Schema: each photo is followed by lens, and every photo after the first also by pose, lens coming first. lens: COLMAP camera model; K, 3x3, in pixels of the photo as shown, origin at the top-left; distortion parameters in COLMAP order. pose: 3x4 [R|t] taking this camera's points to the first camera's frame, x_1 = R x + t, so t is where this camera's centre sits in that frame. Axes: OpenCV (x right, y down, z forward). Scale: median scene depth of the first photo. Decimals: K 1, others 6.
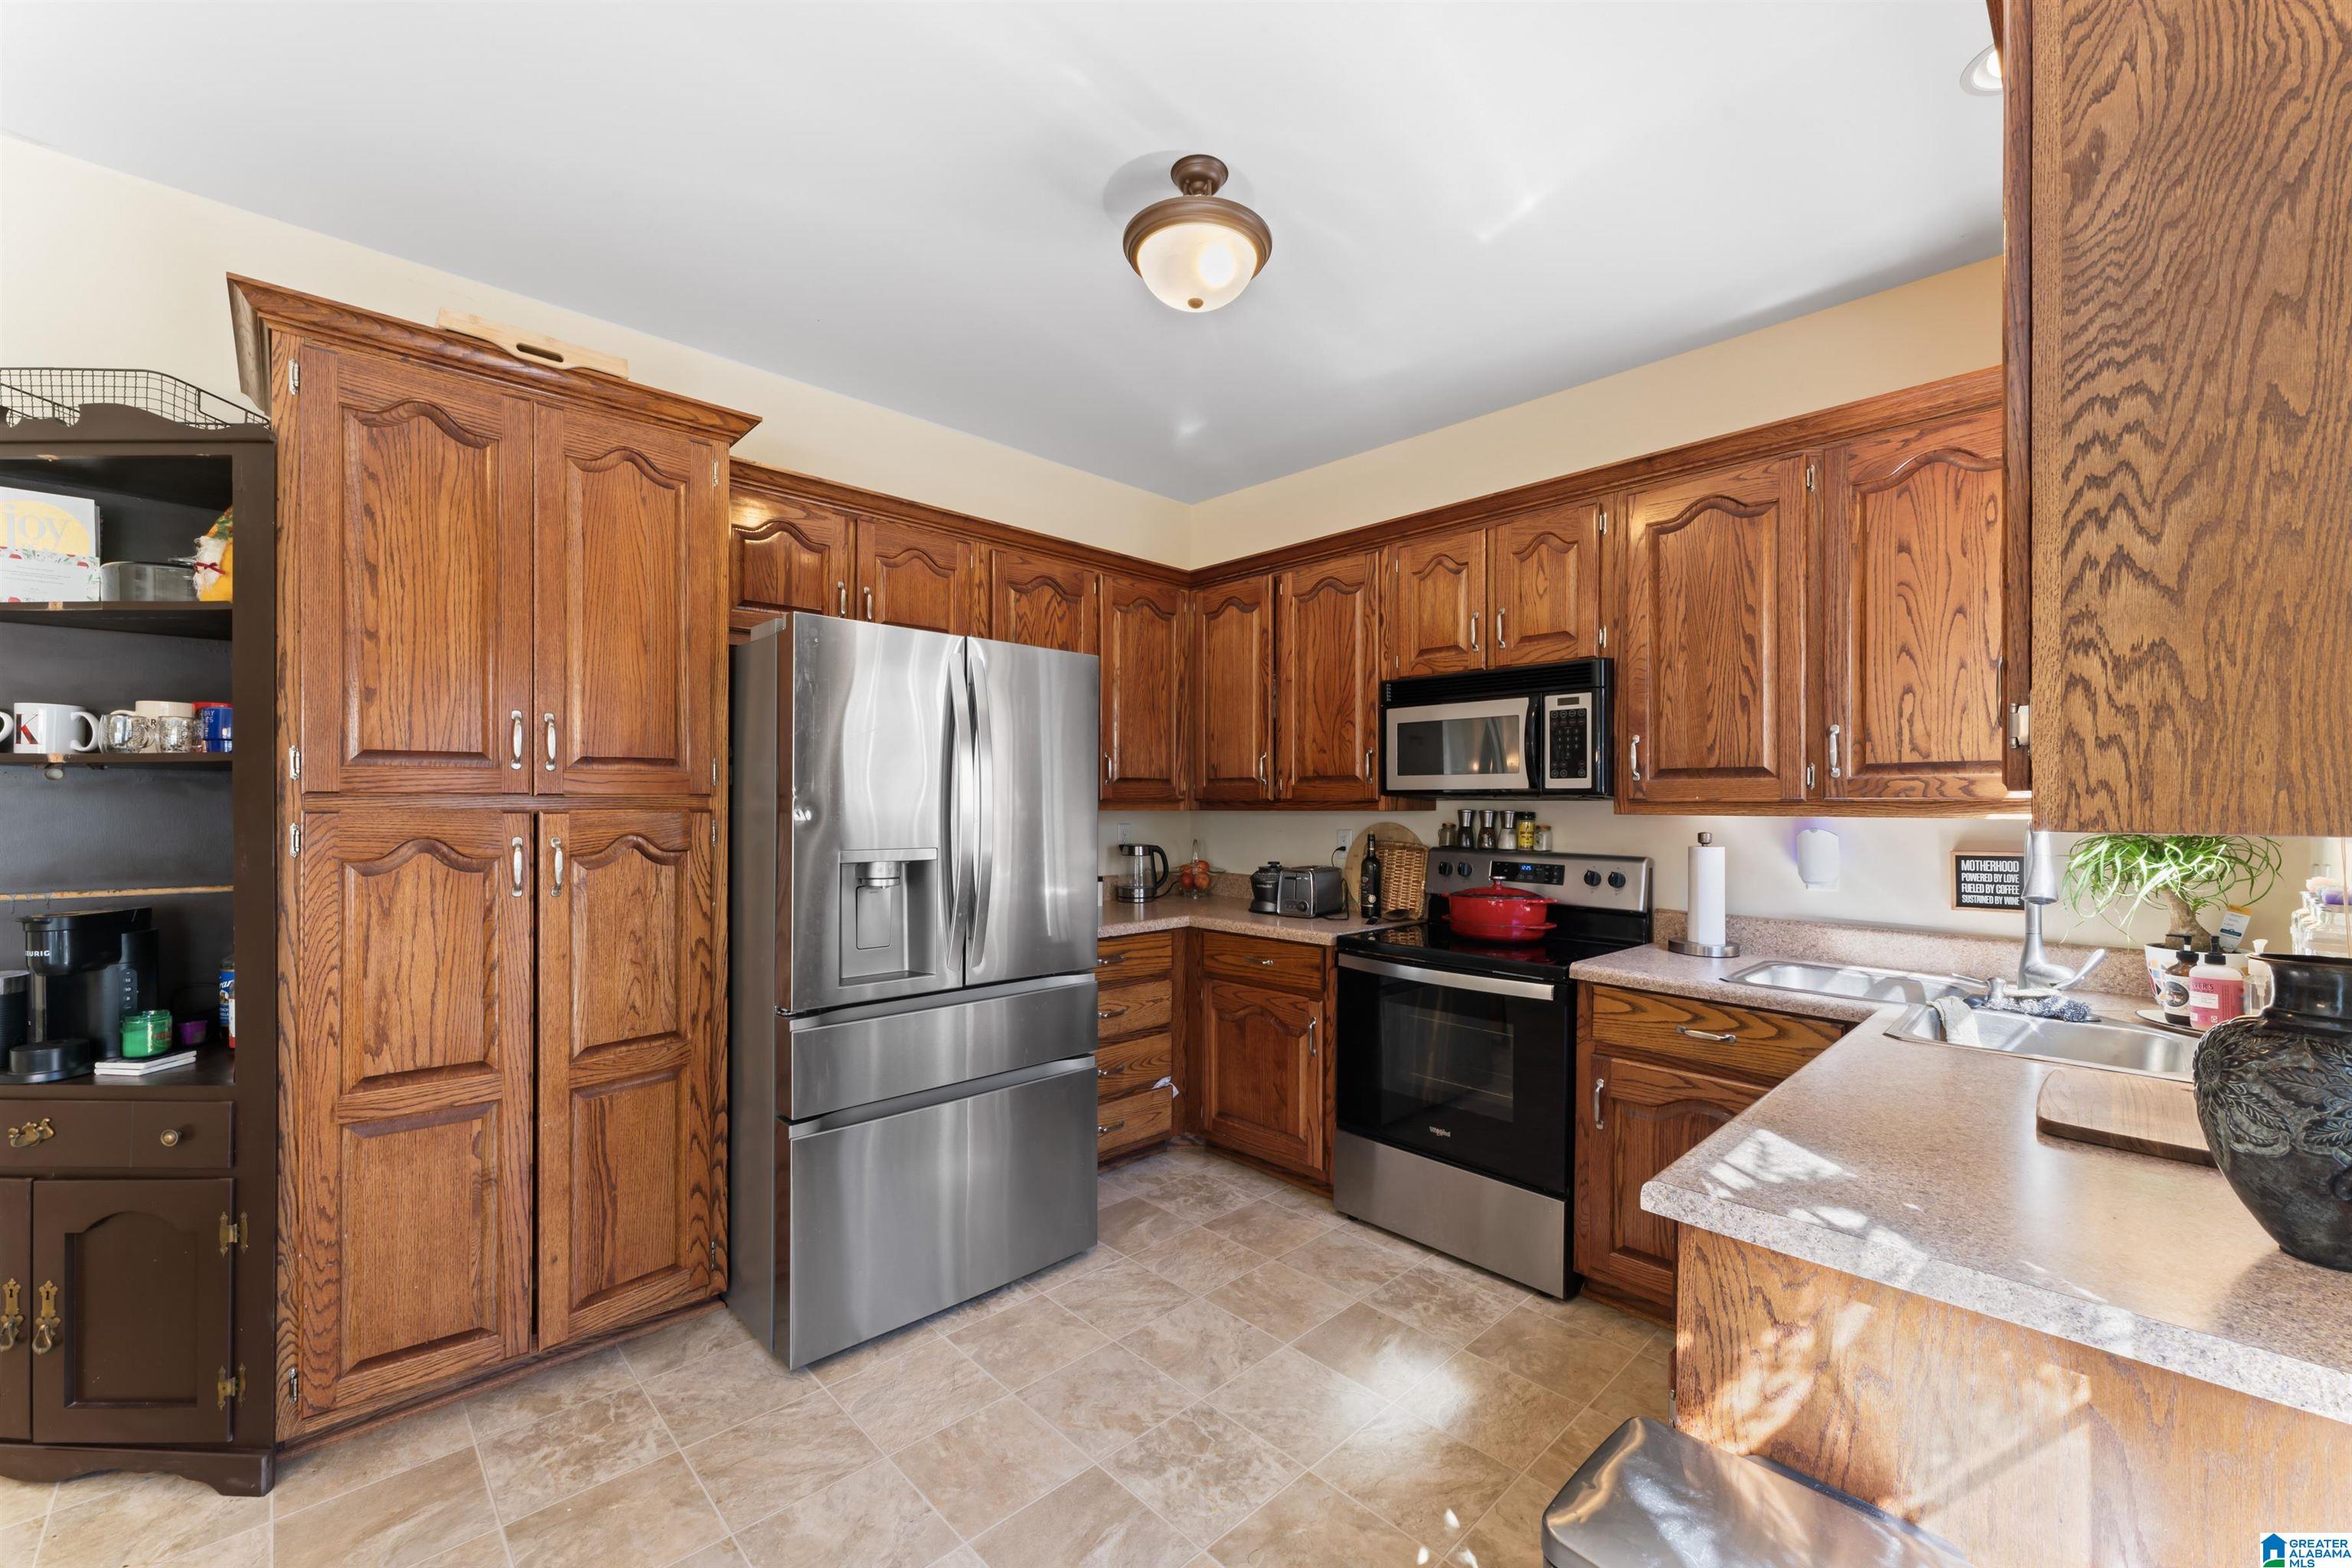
lens RADIAL K [[939.4, 0, 1175.6], [0, 939.4, 803.9], [0, 0, 1]] dist [0.000790, 0.000220]
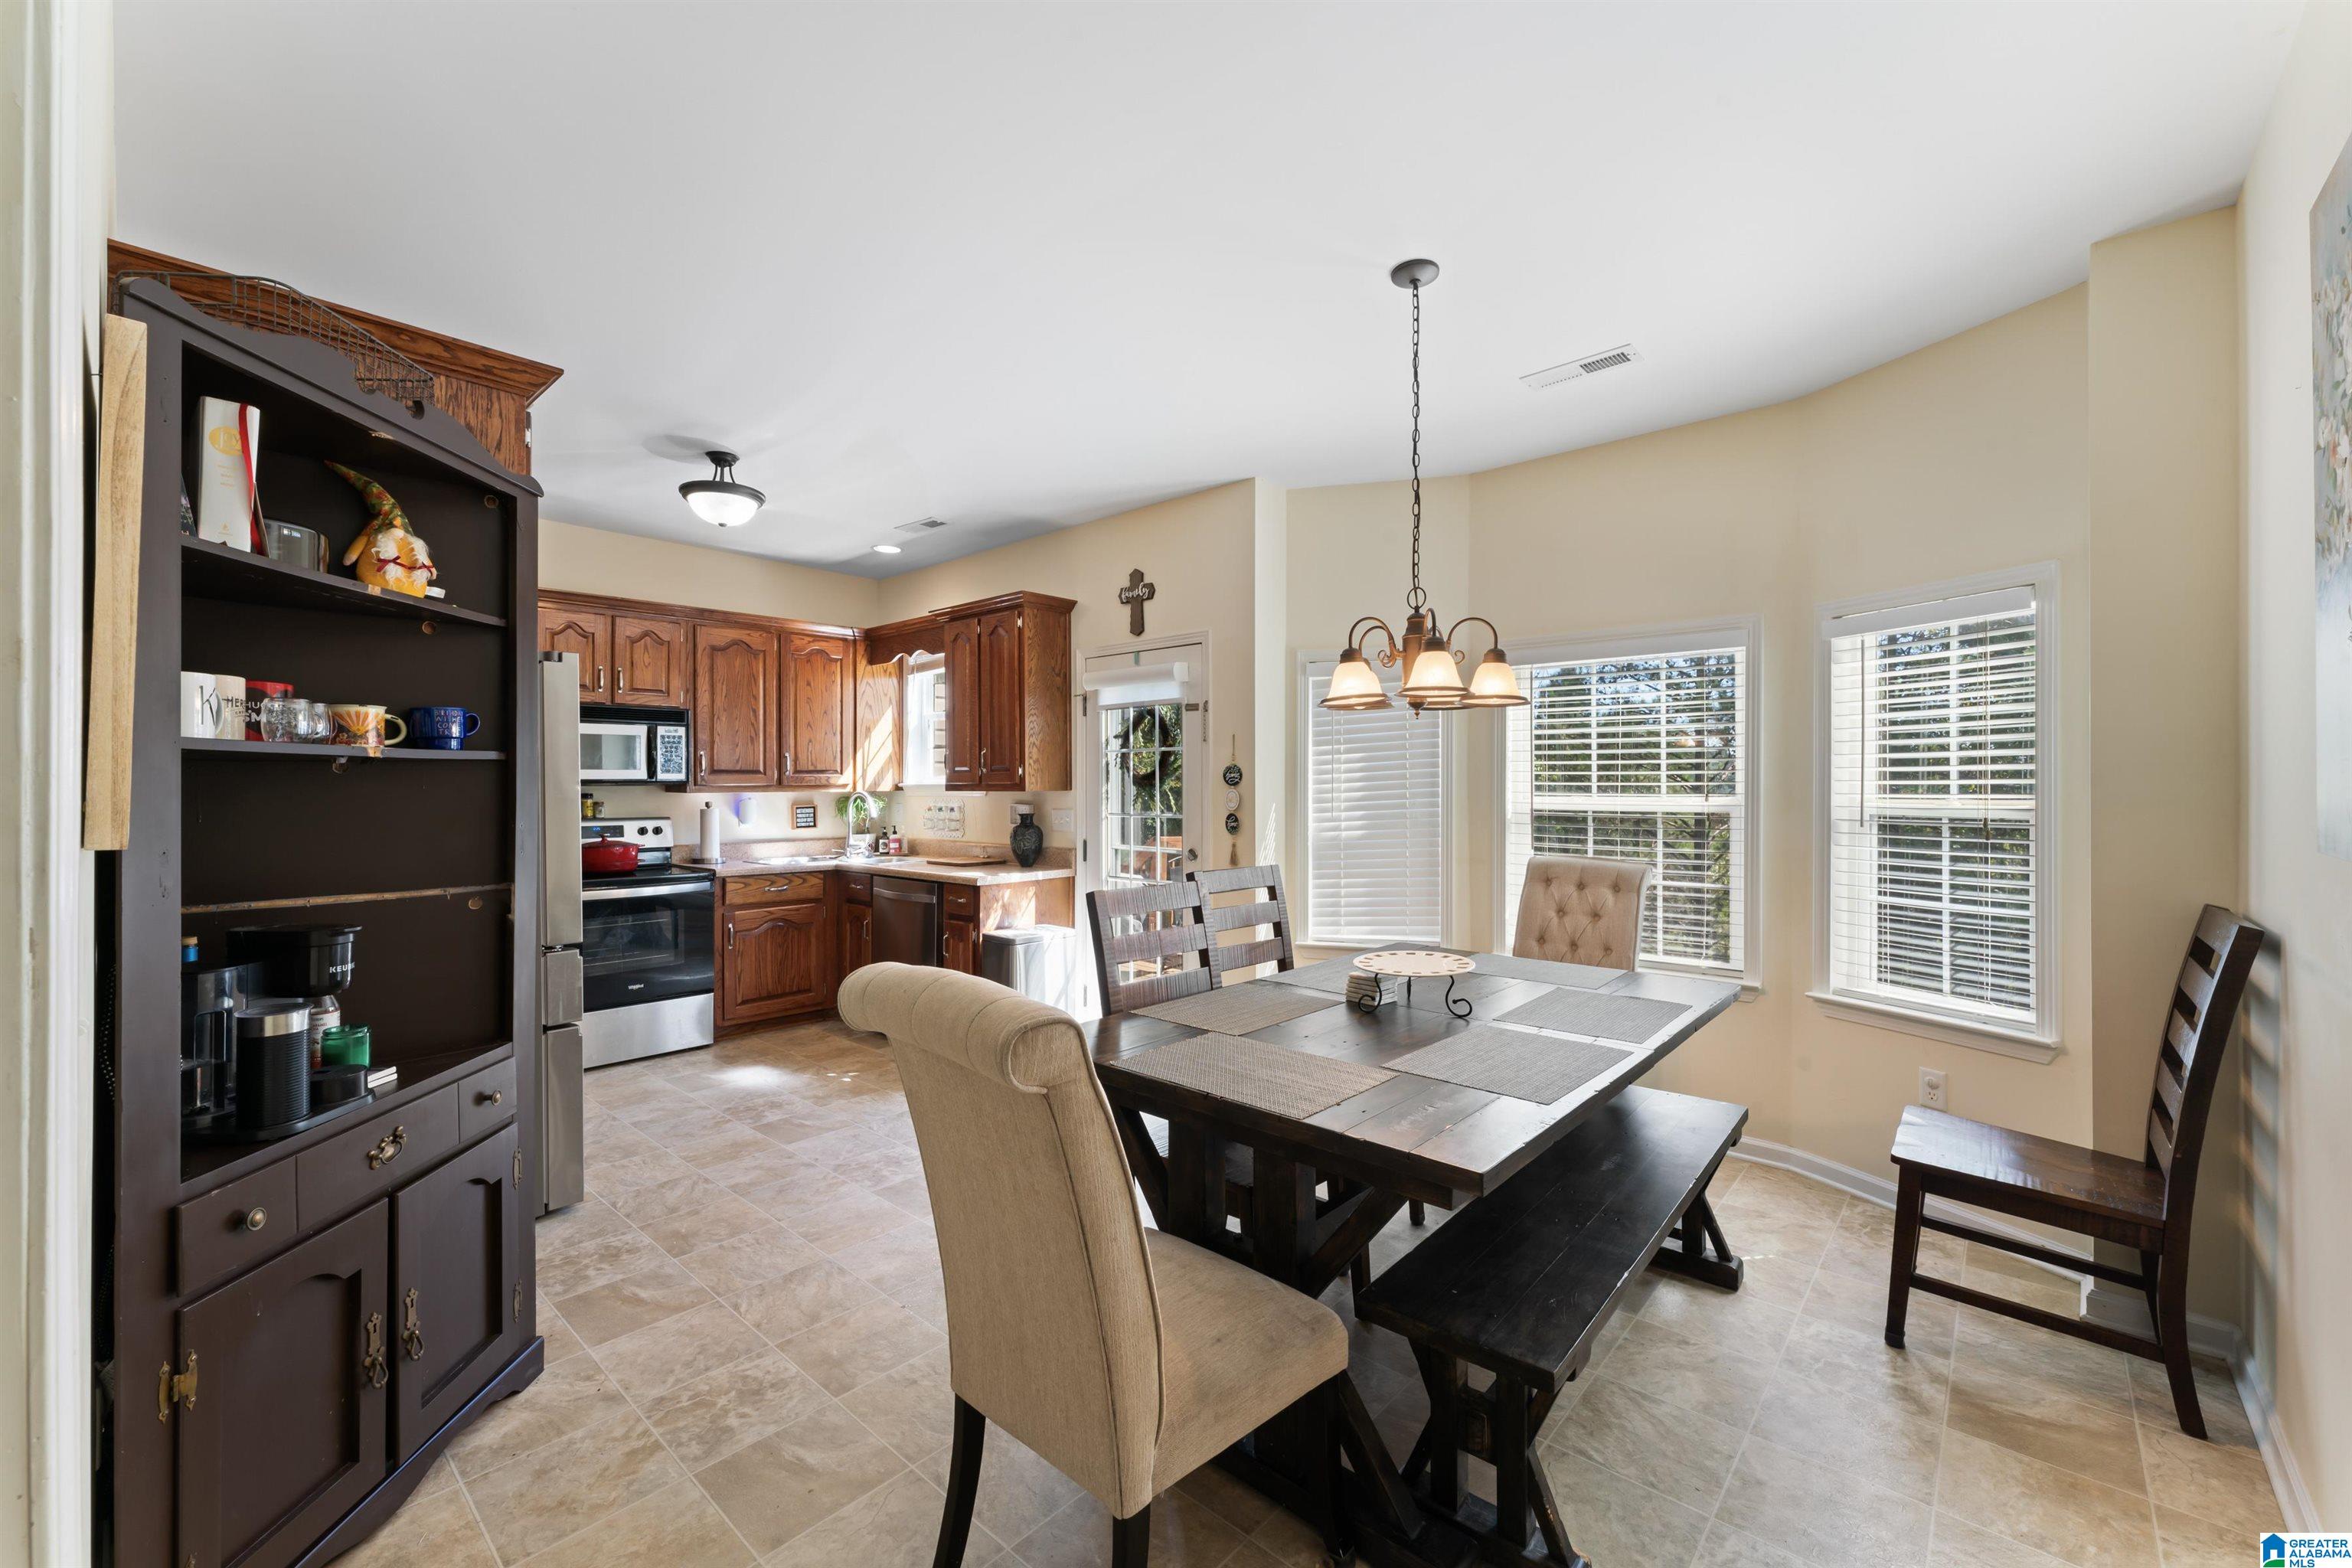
lens RADIAL K [[944.1, 0, 1171.4], [0, 944.1, 779.0], [0, 0, 1]] dist [-0.000099, 0.000007]
pose [[-0.078666, 0.001216, 0.996900, -1.846082], [0.004865, 0.999988, -0.000836, -0.013196], [-0.996889, 0.004784, -0.078671, 0.239719]]
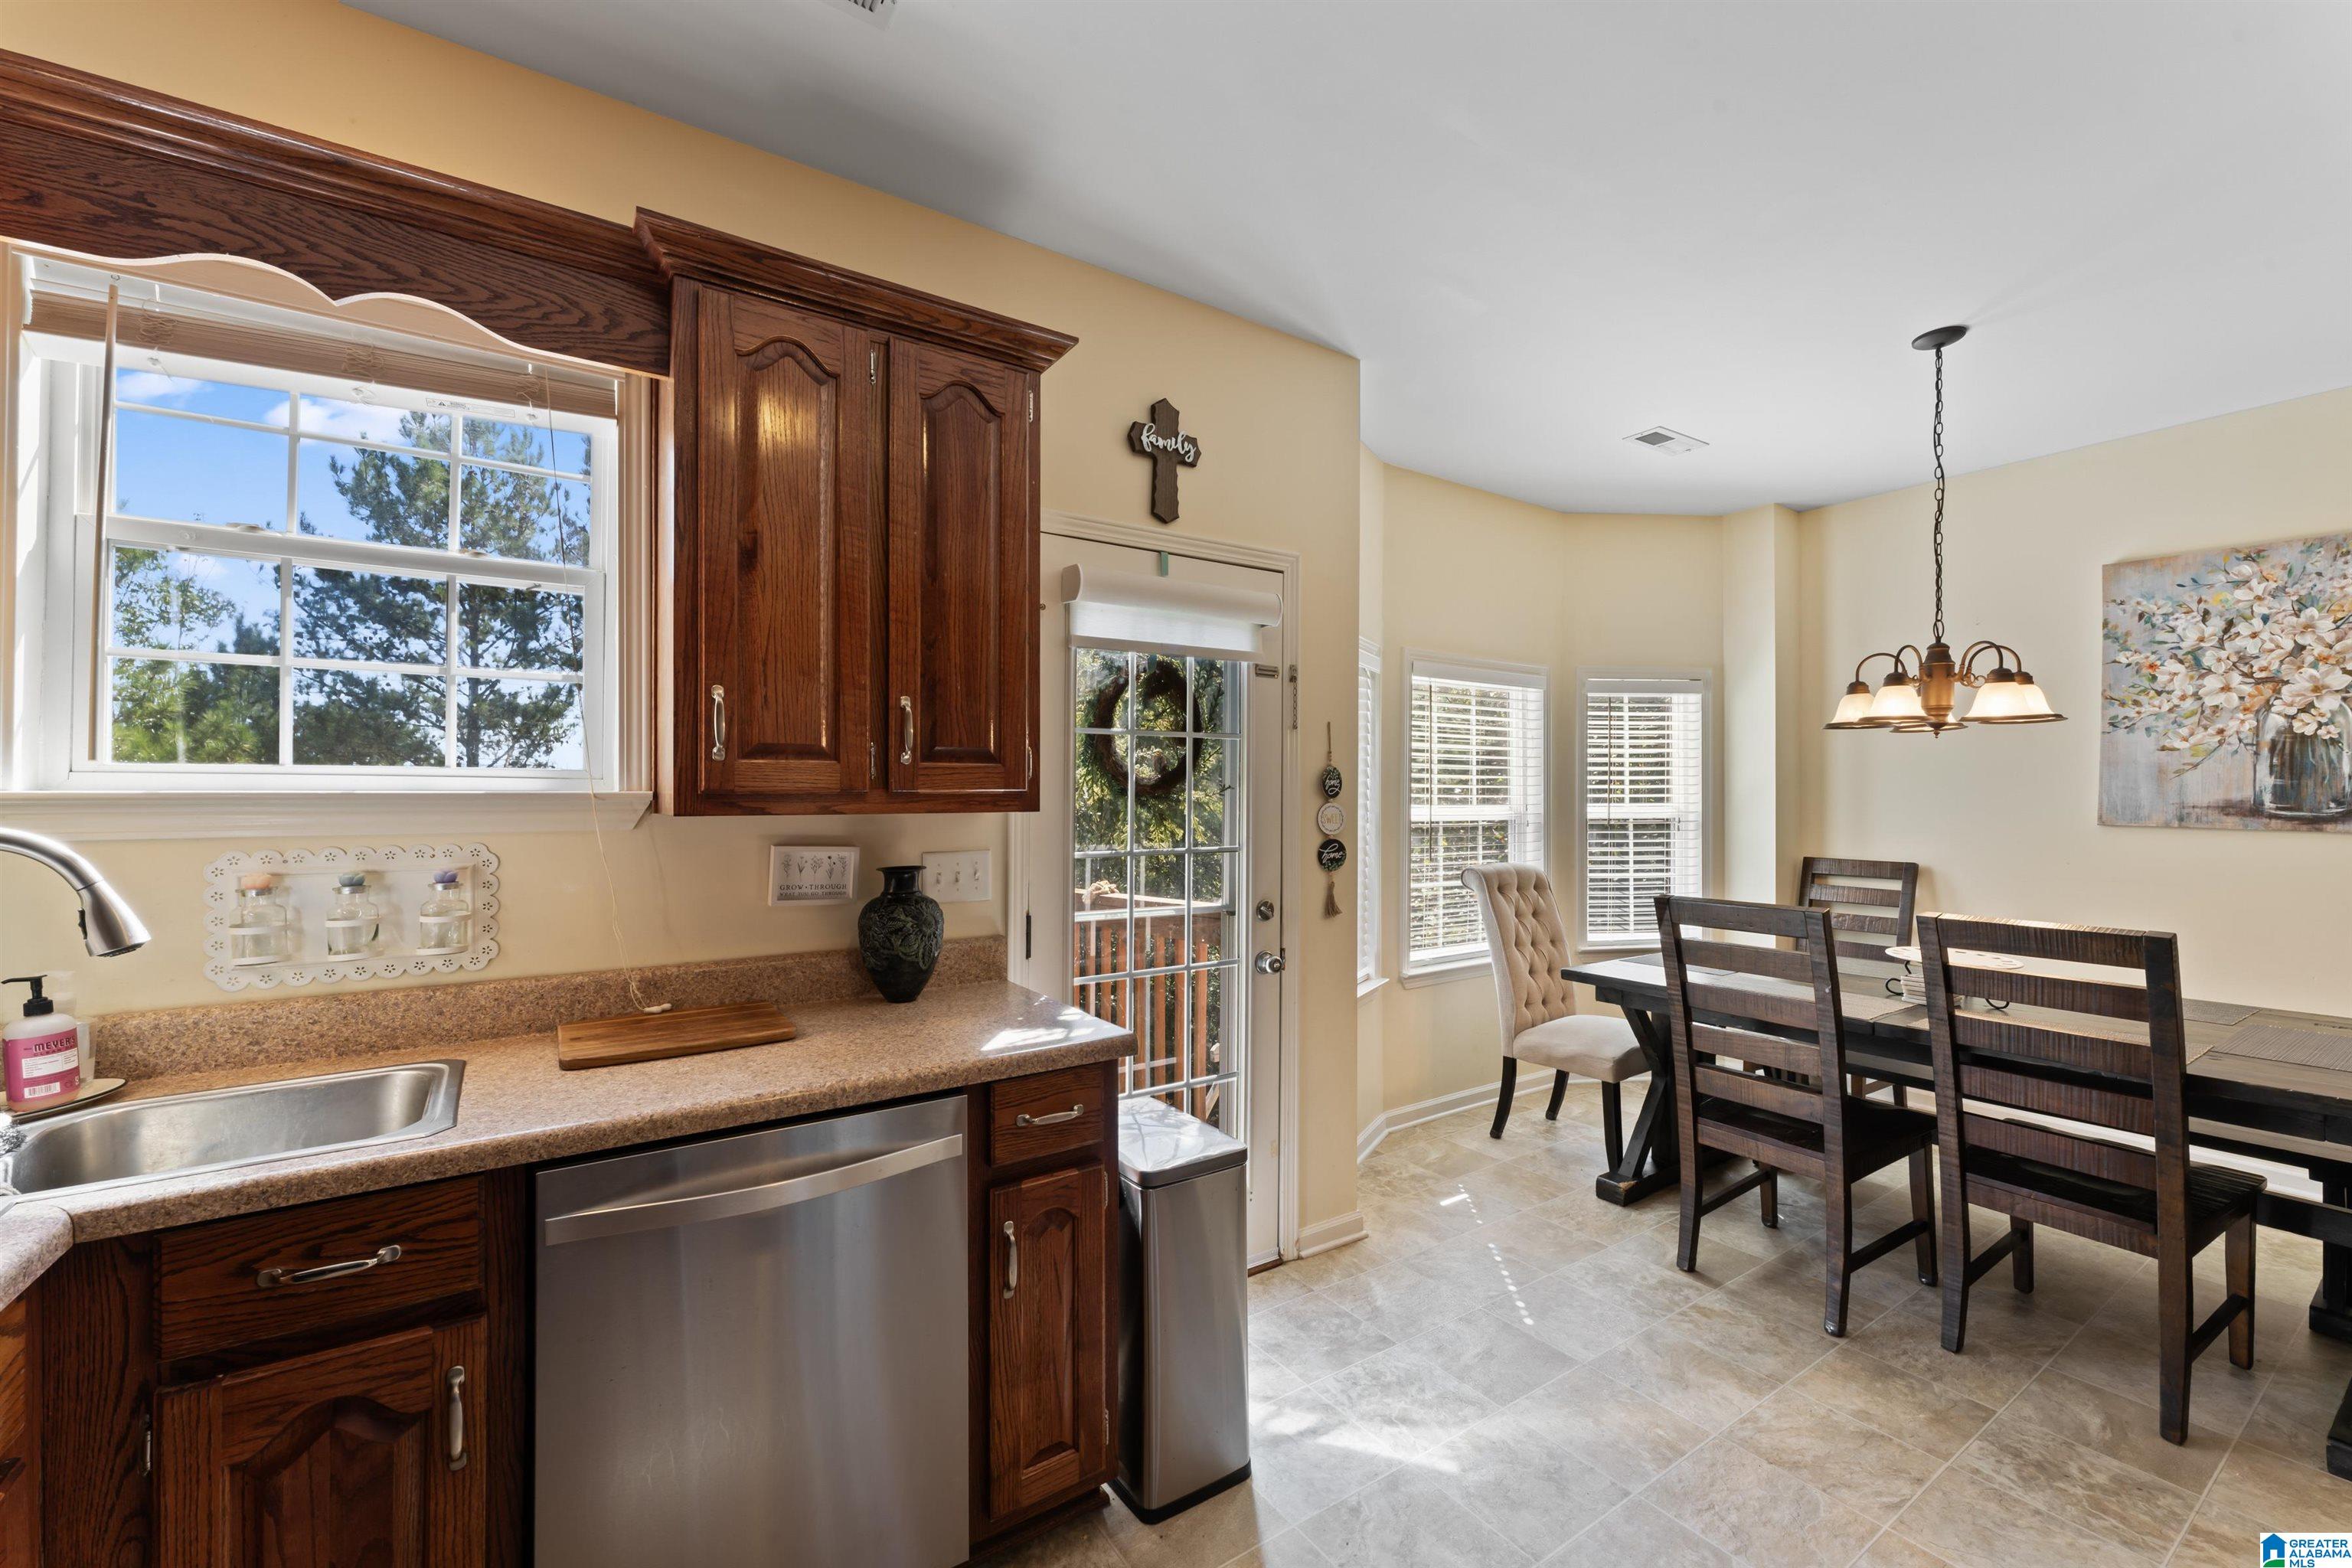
lens RADIAL K [[940.3, 0, 1176.1], [0, 940.3, 790.6], [0, 0, 1]] dist [0.001294, 0.000187]
pose [[-0.984961, -0.001524, 0.172771, 0.080802], [-0.002166, 0.999991, -0.003527, -0.005862], [-0.172764, -0.003848, -0.984956, 1.287826]]
